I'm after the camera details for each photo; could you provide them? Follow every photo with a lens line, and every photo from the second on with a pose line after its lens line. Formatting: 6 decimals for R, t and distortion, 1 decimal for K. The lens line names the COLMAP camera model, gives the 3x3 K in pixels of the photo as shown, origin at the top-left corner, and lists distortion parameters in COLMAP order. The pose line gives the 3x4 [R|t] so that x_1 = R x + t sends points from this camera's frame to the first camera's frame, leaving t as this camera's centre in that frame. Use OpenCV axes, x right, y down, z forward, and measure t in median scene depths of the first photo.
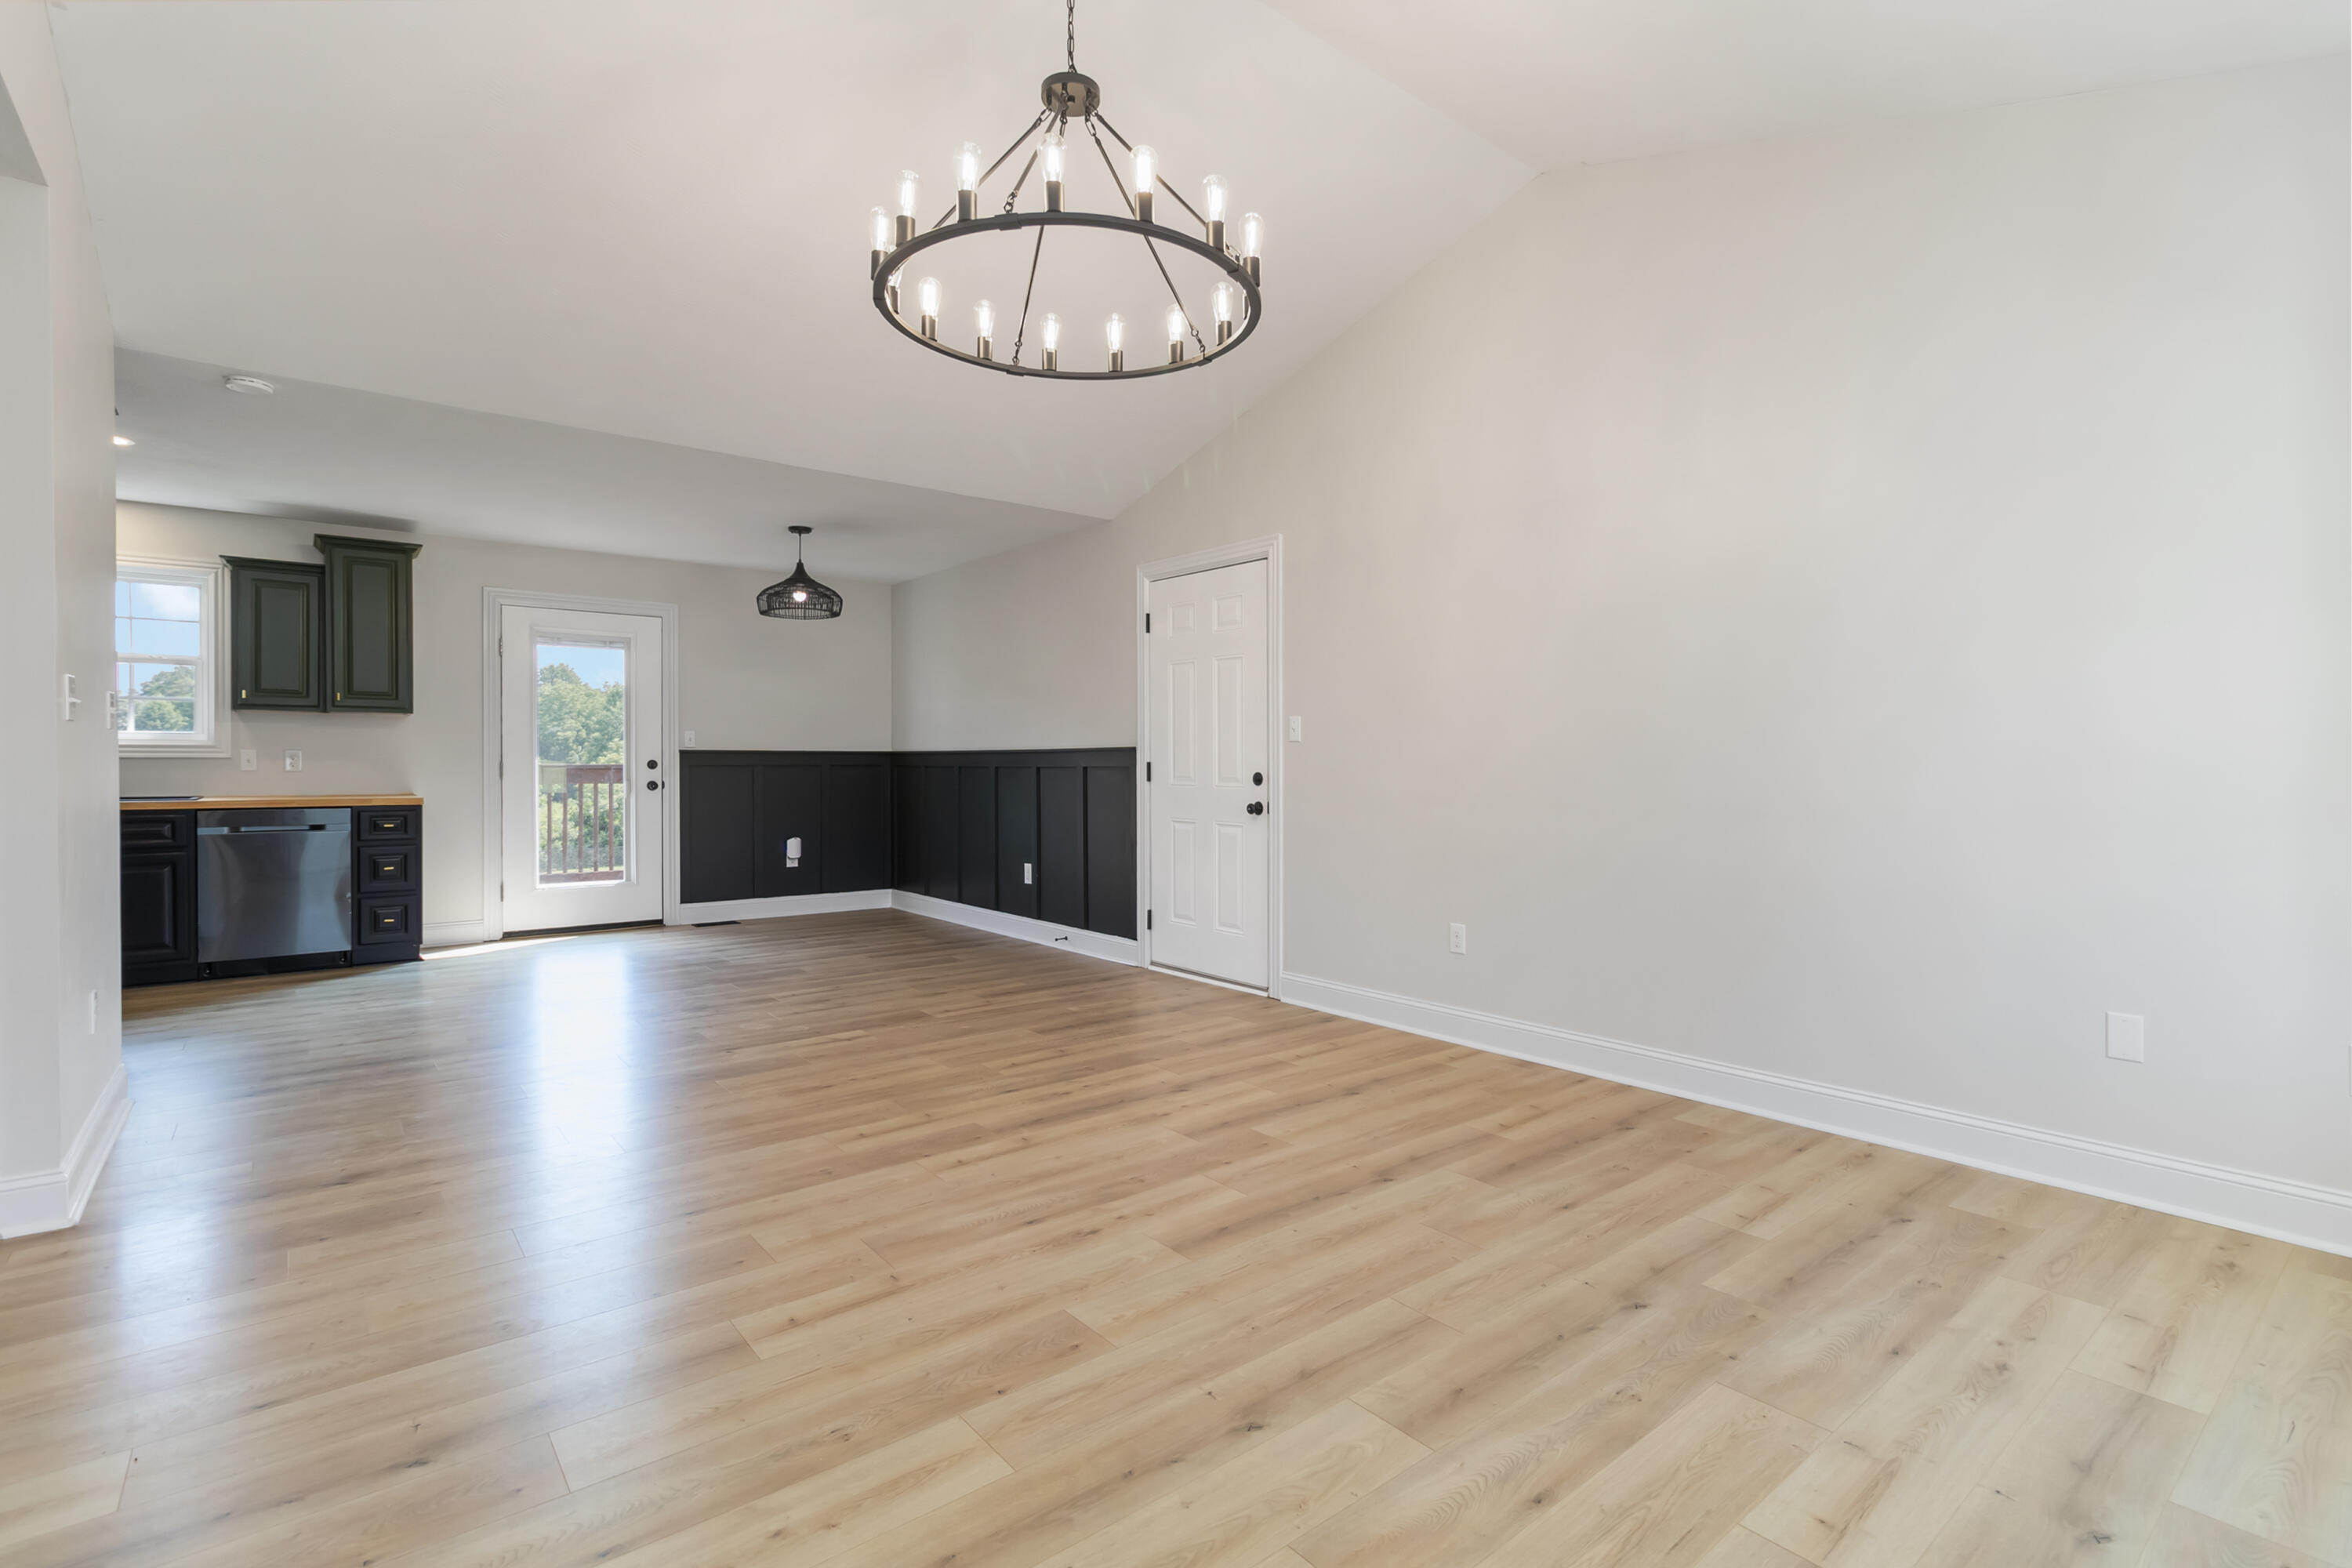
lens RADIAL K [[1097.7, 0, 1212.7], [0, 1097.7, 776.2], [0, 0, 1]] dist [-0.000001, -0.000093]
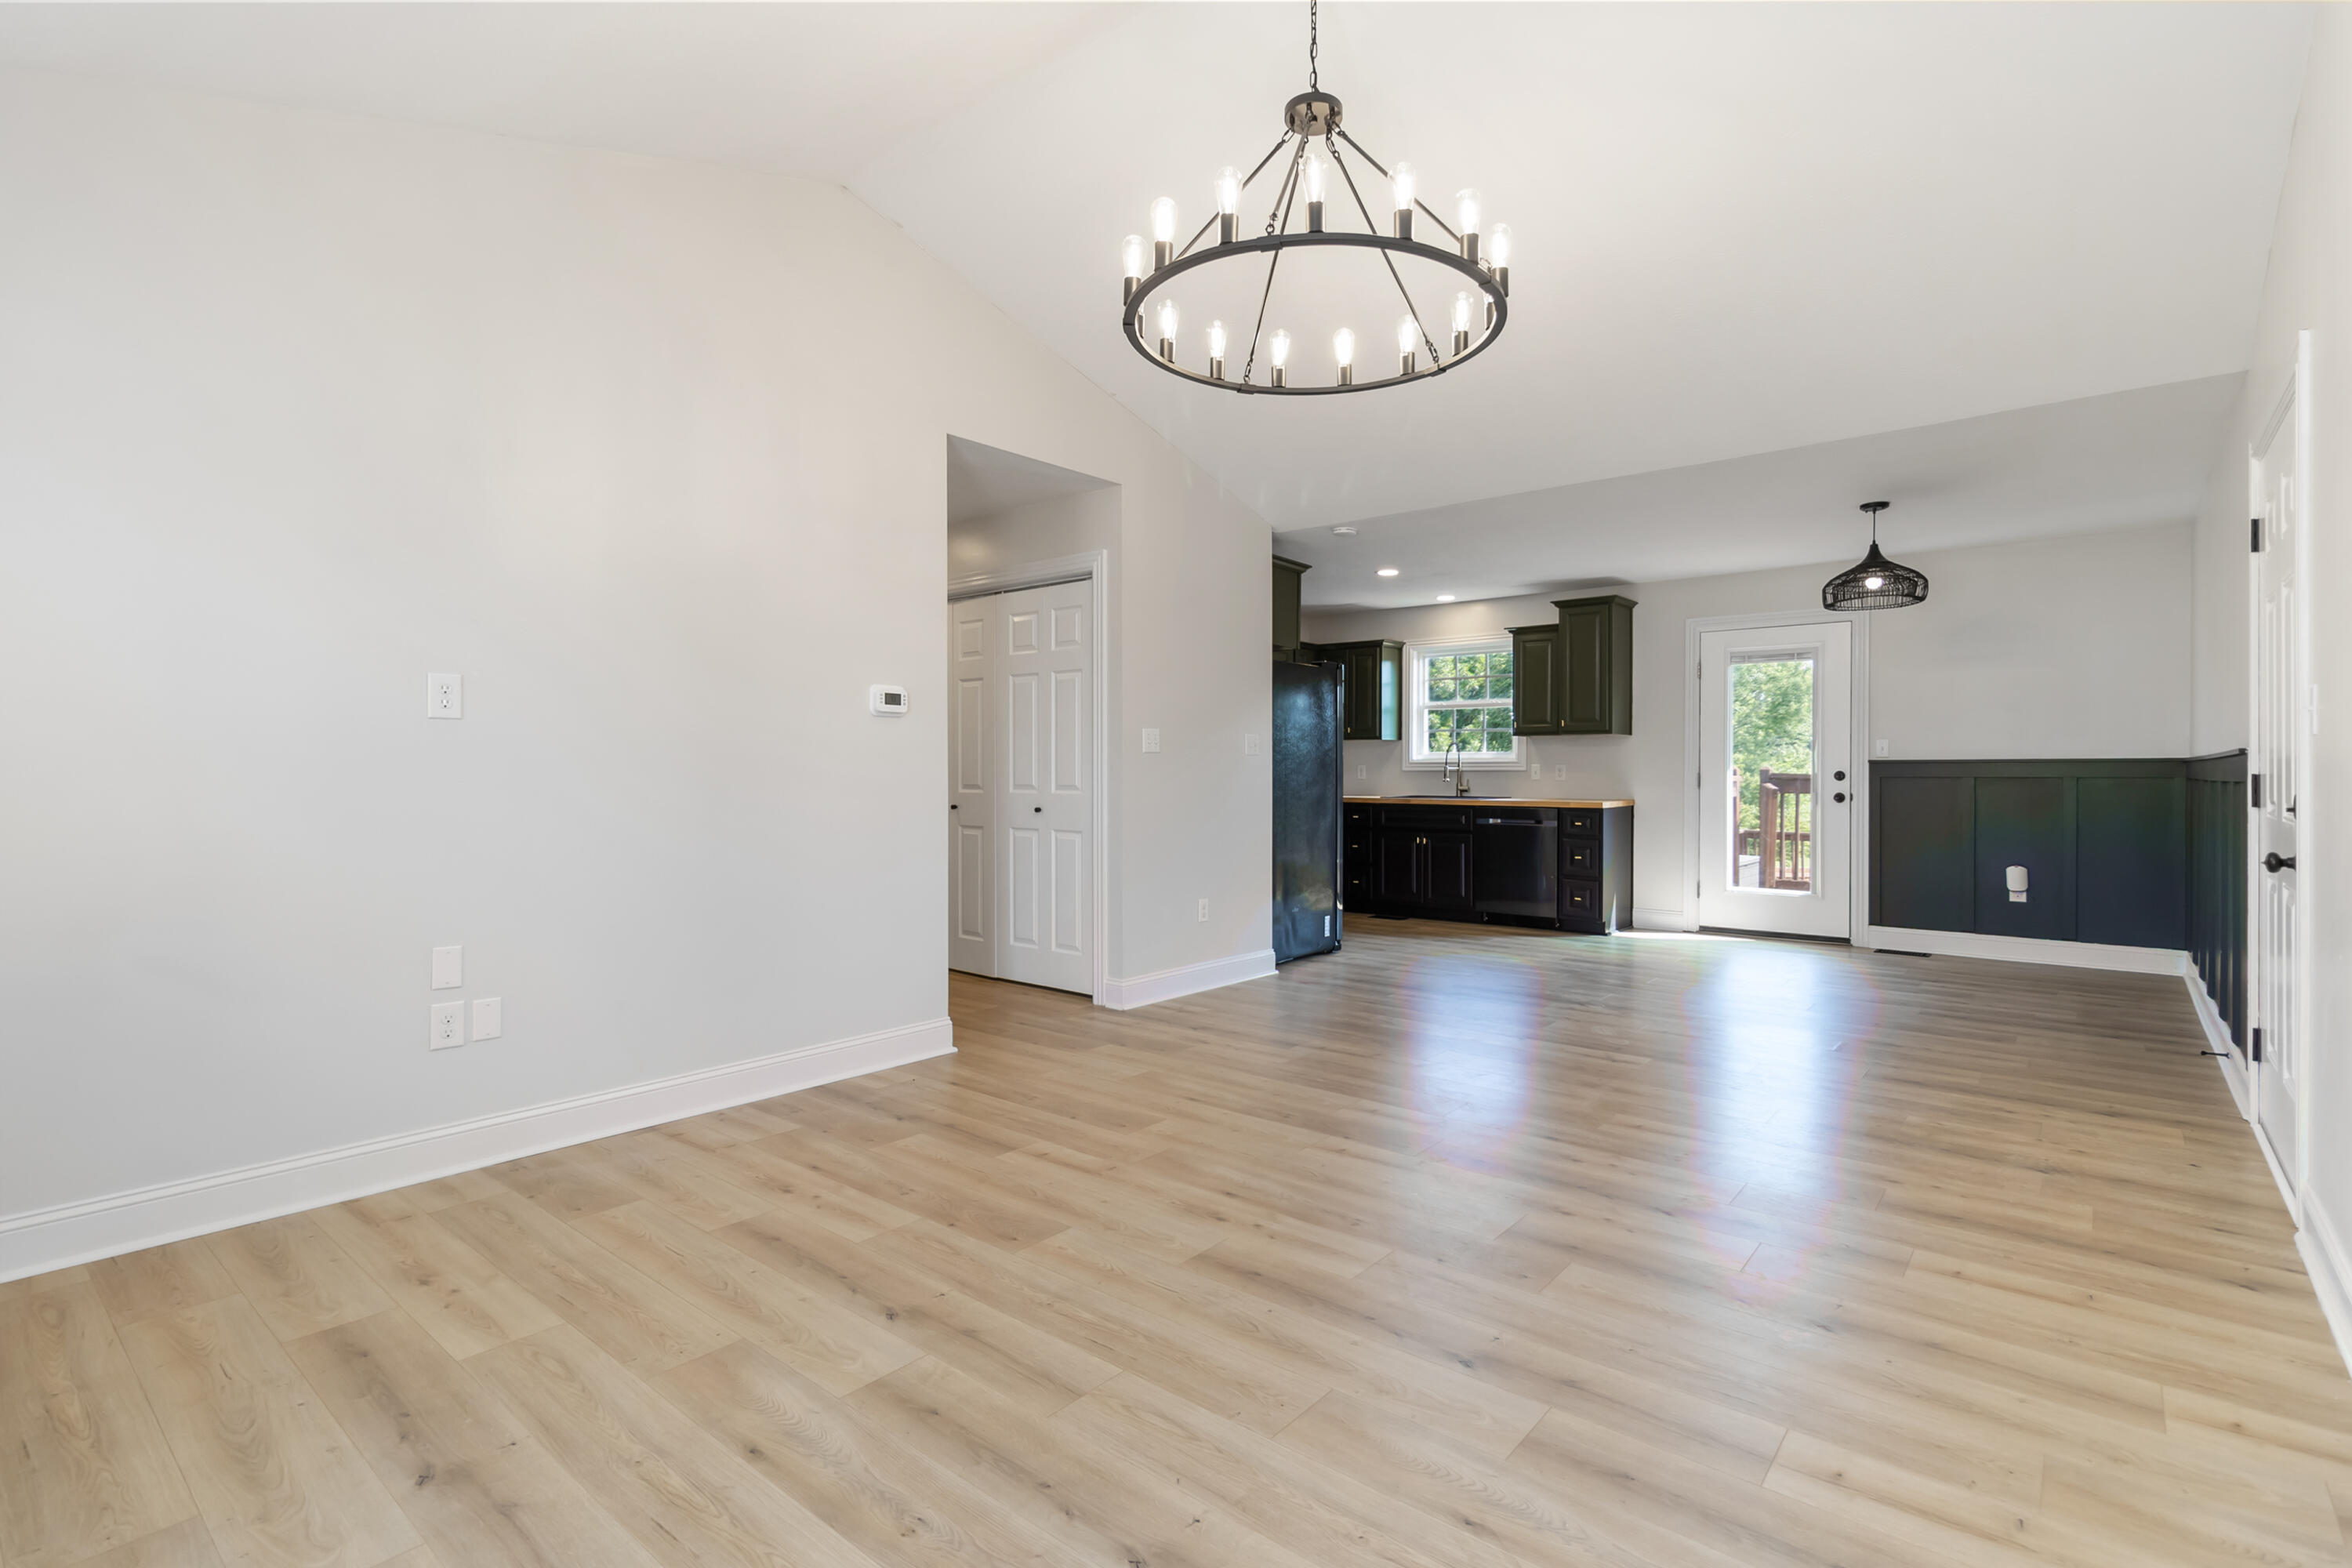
lens RADIAL K [[1097.7, 0, 1212.7], [0, 1097.7, 776.2], [0, 0, 1]] dist [-0.000001, -0.000093]
pose [[0.191030, 0.002692, -0.981581, 0.404675], [-0.011682, 0.999932, 0.000469, -0.005276], [0.981515, 0.011377, 0.191048, 0.342534]]
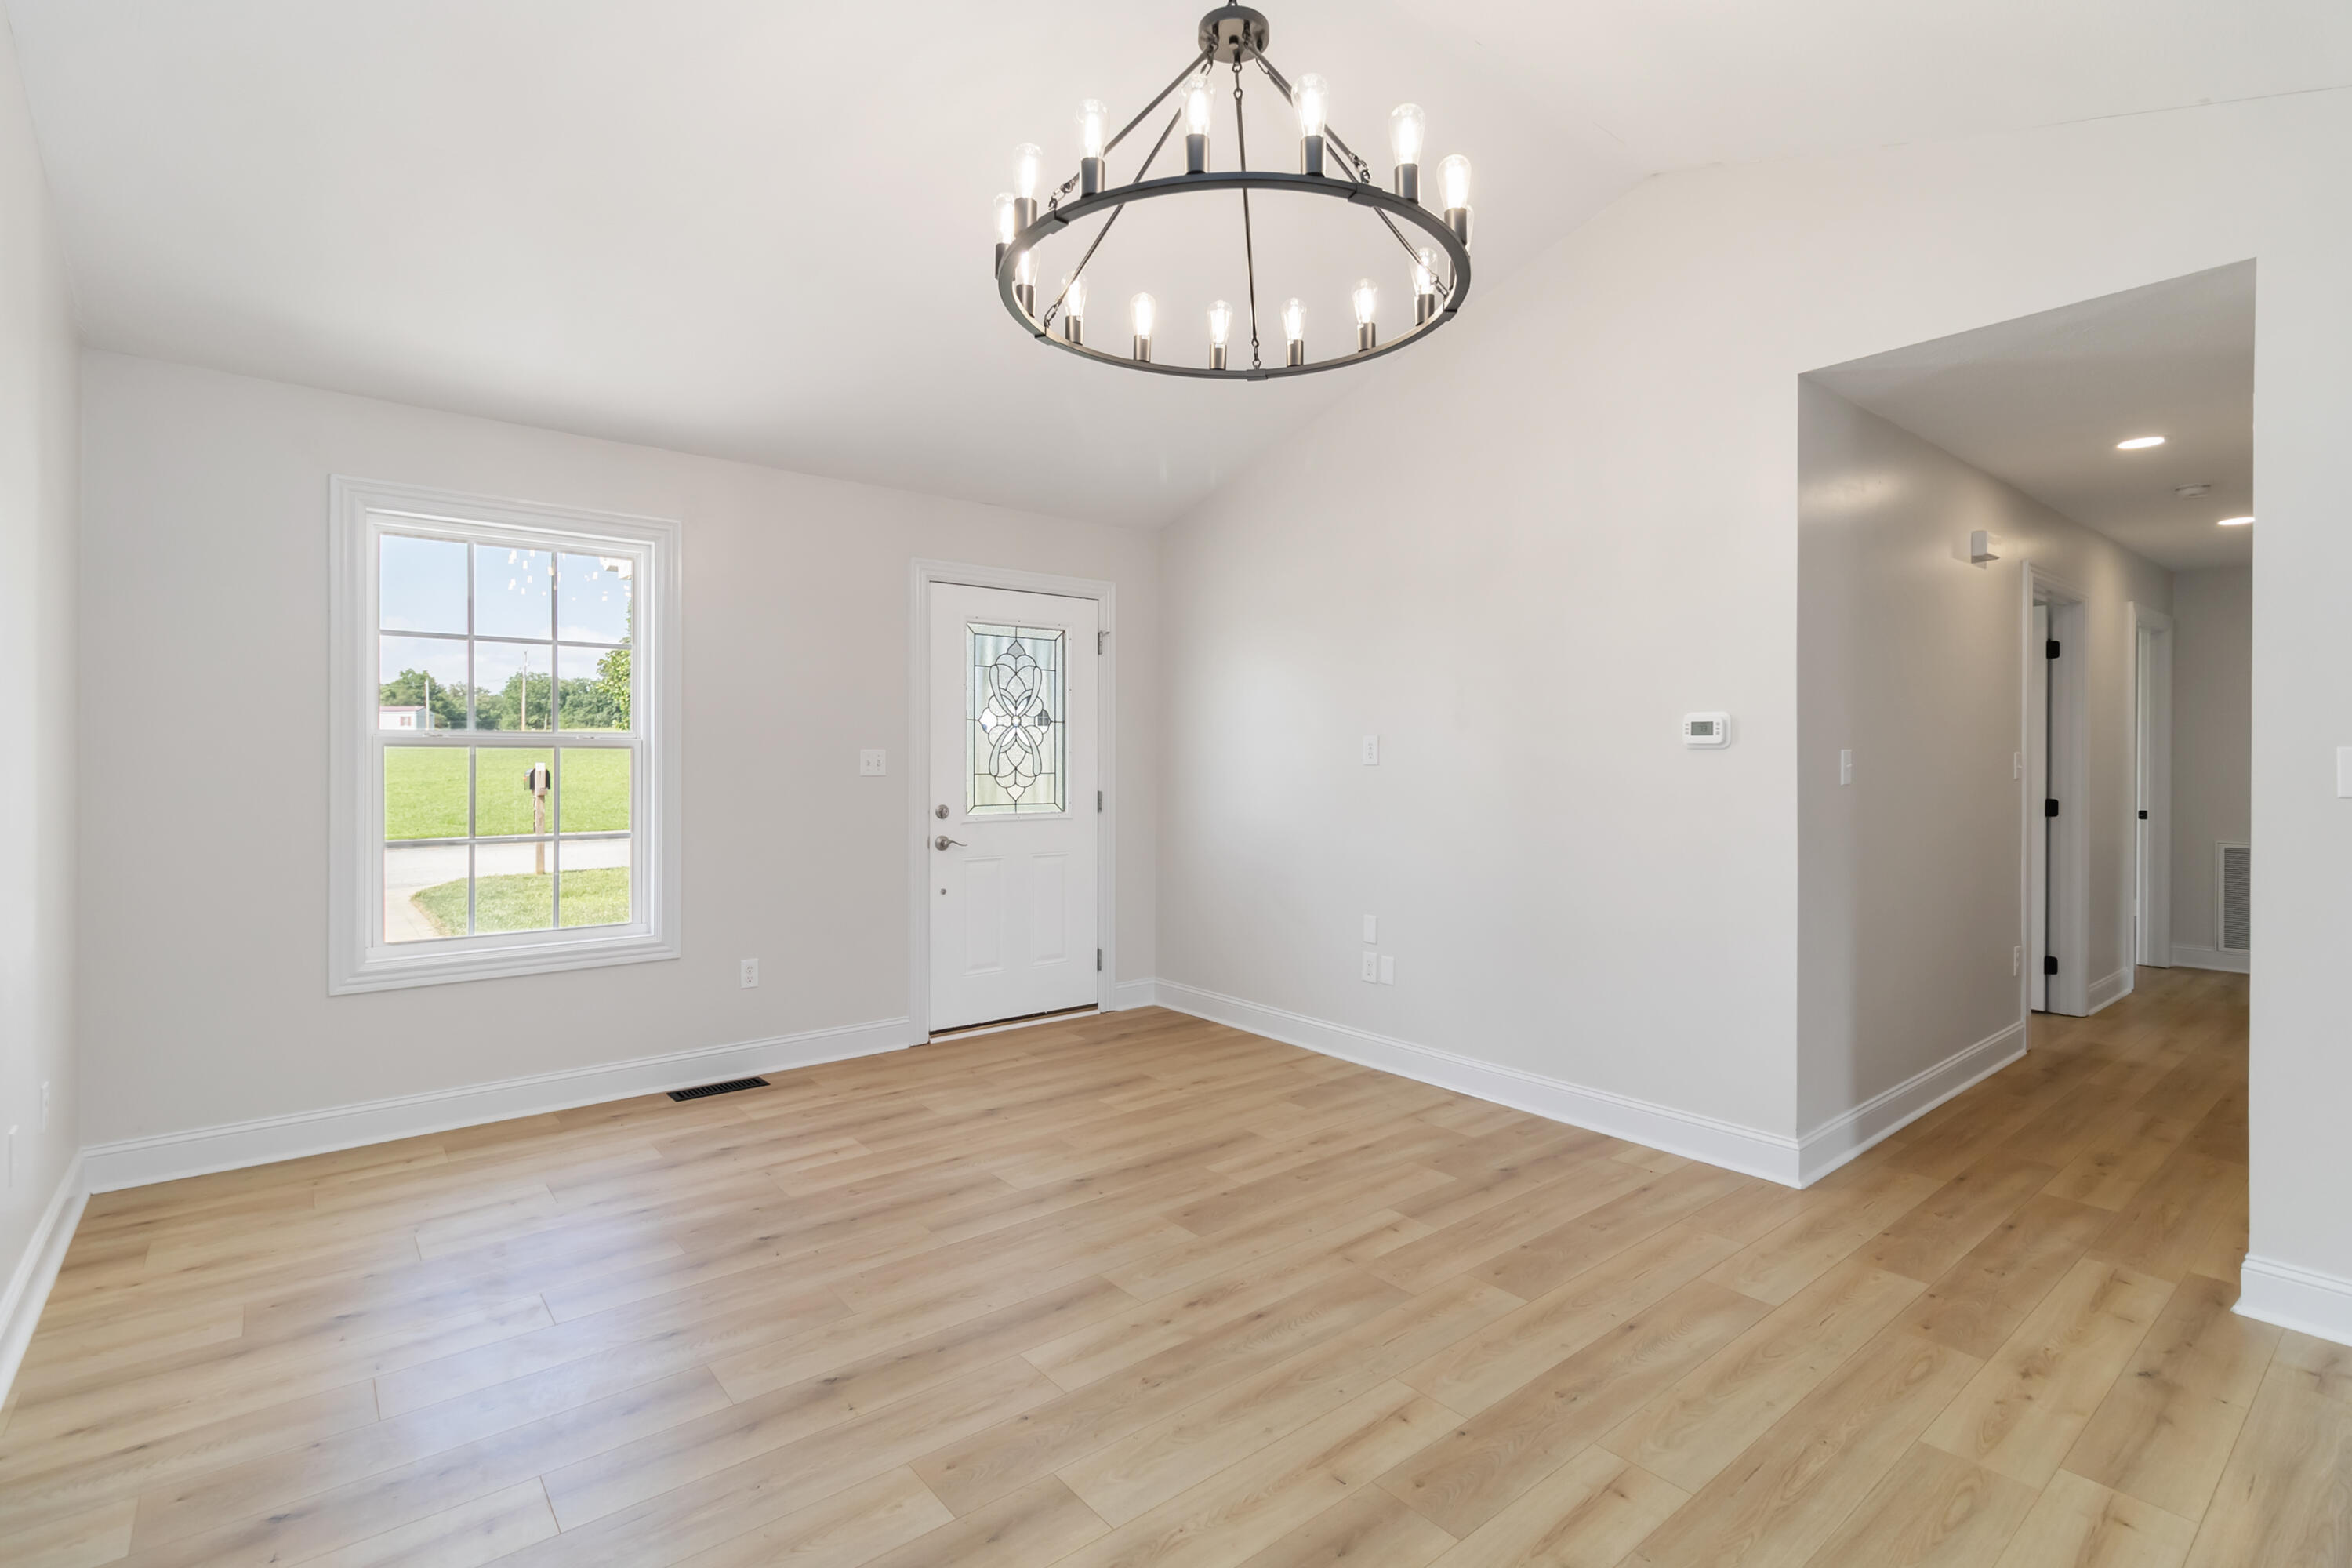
lens RADIAL K [[1106.7, 0, 1199.7], [0, 1106.7, 763.2], [0, 0, 1]] dist [-0.000122, -0.000257]
pose [[-0.999979, -0.003673, 0.005426, -0.052219], [-0.003580, 0.999849, 0.017004, -0.041873], [-0.005488, 0.016985, -0.999841, 0.875119]]
